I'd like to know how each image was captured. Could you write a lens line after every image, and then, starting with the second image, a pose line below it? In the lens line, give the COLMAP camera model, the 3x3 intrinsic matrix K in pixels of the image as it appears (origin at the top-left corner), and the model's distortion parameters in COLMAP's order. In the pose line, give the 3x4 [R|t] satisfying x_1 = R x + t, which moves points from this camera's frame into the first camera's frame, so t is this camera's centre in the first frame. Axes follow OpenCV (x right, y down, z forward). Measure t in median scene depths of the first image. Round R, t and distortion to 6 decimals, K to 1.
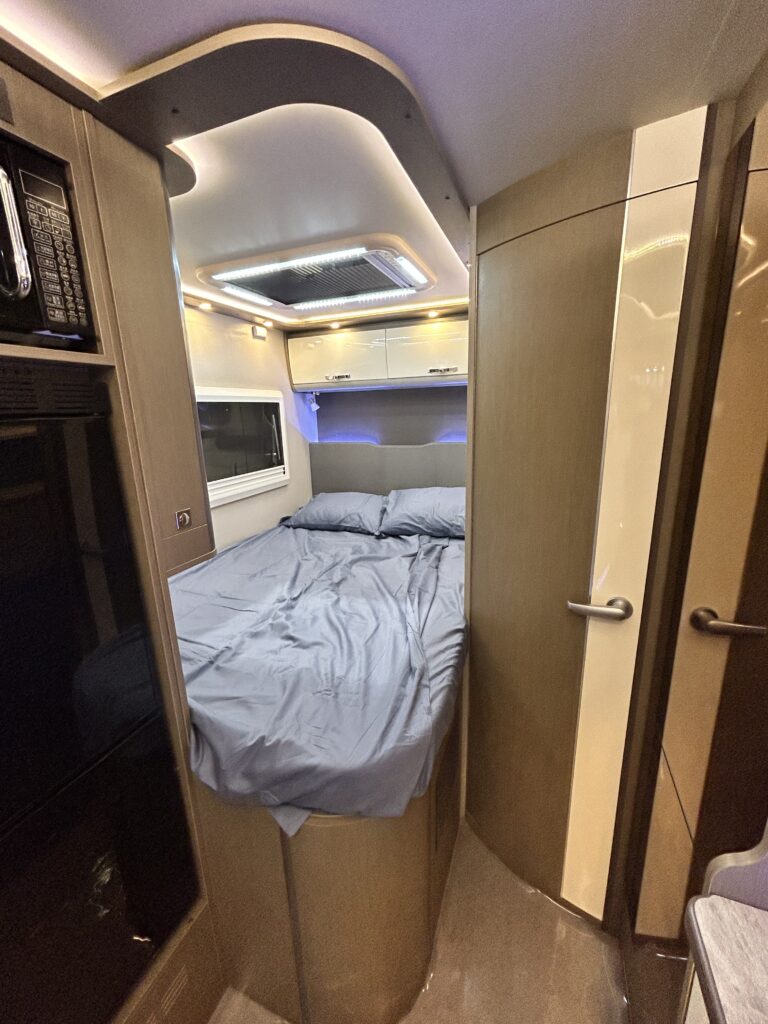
lens RADIAL K [[416.6, 0, 387.0], [0, 416.6, 512.9], [0, 0, 1]] dist [-0.000145, 0.000123]
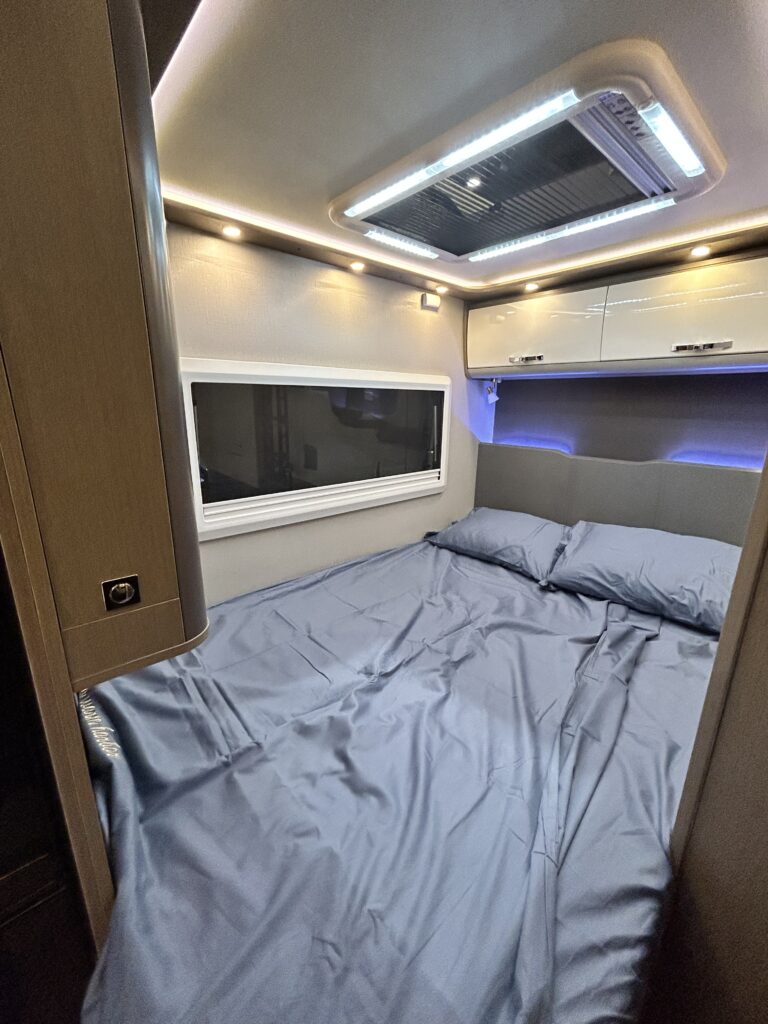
lens RADIAL K [[416.6, 0, 387.0], [0, 416.6, 512.9], [0, 0, 1]] dist [-0.000145, 0.000123]
pose [[0.890141, 0.159092, -0.427011, 0.024844], [-0.147691, 0.987216, 0.059933, -0.075013], [0.431087, 0.009717, 0.902258, 0.267432]]
